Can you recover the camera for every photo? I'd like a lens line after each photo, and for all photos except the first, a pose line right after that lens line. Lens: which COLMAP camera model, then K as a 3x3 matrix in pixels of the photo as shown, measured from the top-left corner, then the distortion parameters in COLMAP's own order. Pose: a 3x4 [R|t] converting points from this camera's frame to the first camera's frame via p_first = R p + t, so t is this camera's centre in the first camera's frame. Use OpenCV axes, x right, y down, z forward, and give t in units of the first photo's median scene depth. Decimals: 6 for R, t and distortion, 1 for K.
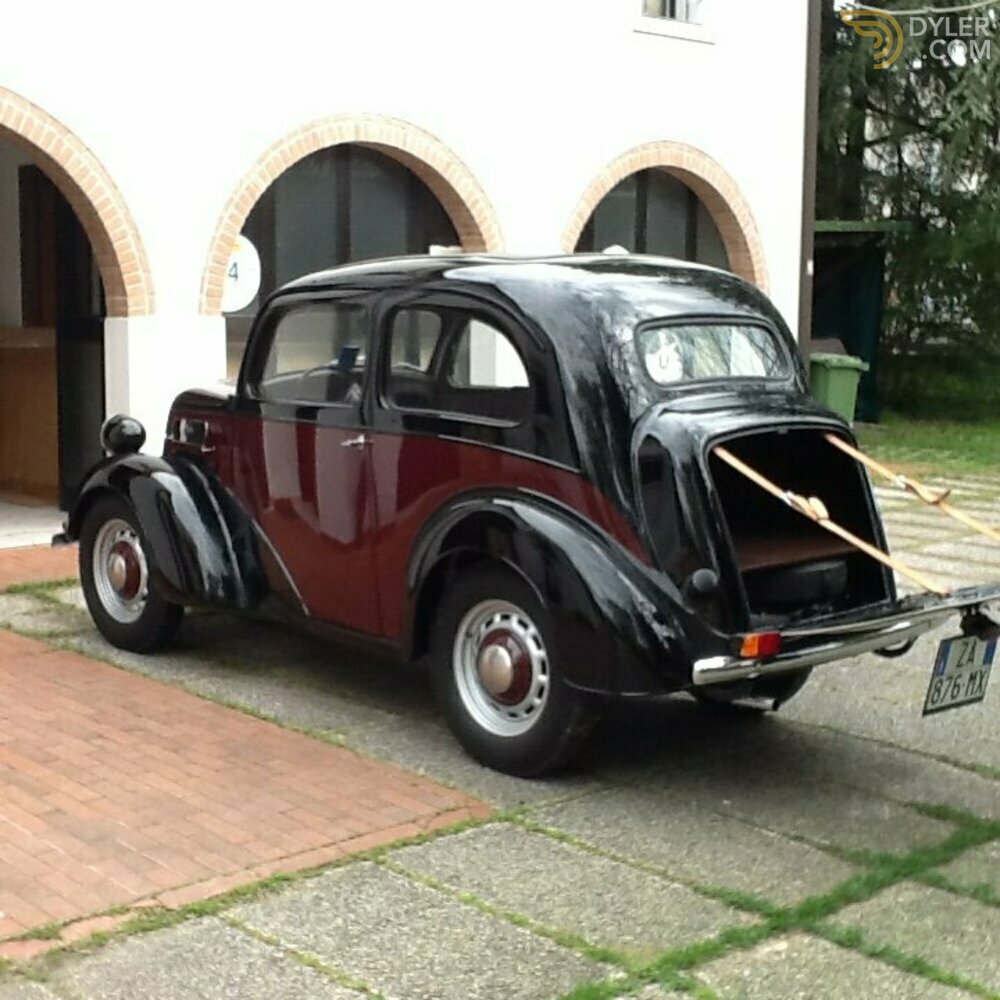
lens RADIAL K [[1630.6, 0, 497.0], [0, 1630.6, 510.9], [0, 0, 1]] dist [-0.027228, 0.057396]
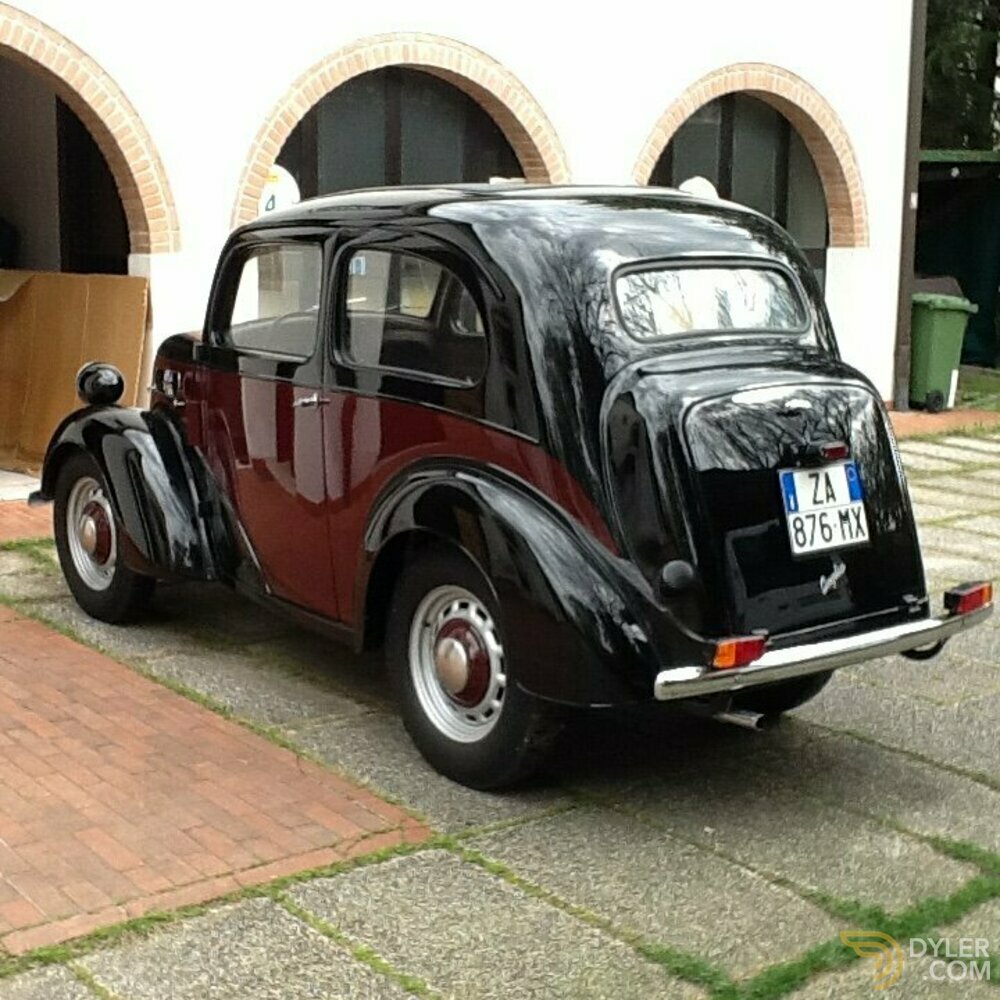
lens RADIAL K [[1630.6, 0, 497.0], [0, 1630.6, 510.9], [0, 0, 1]] dist [-0.027228, 0.057396]
pose [[0.996381, 0.016304, -0.083422, 0.089689], [-0.012888, 0.999063, 0.041324, -0.020876], [0.084018, -0.040099, 0.995657, 0.130077]]
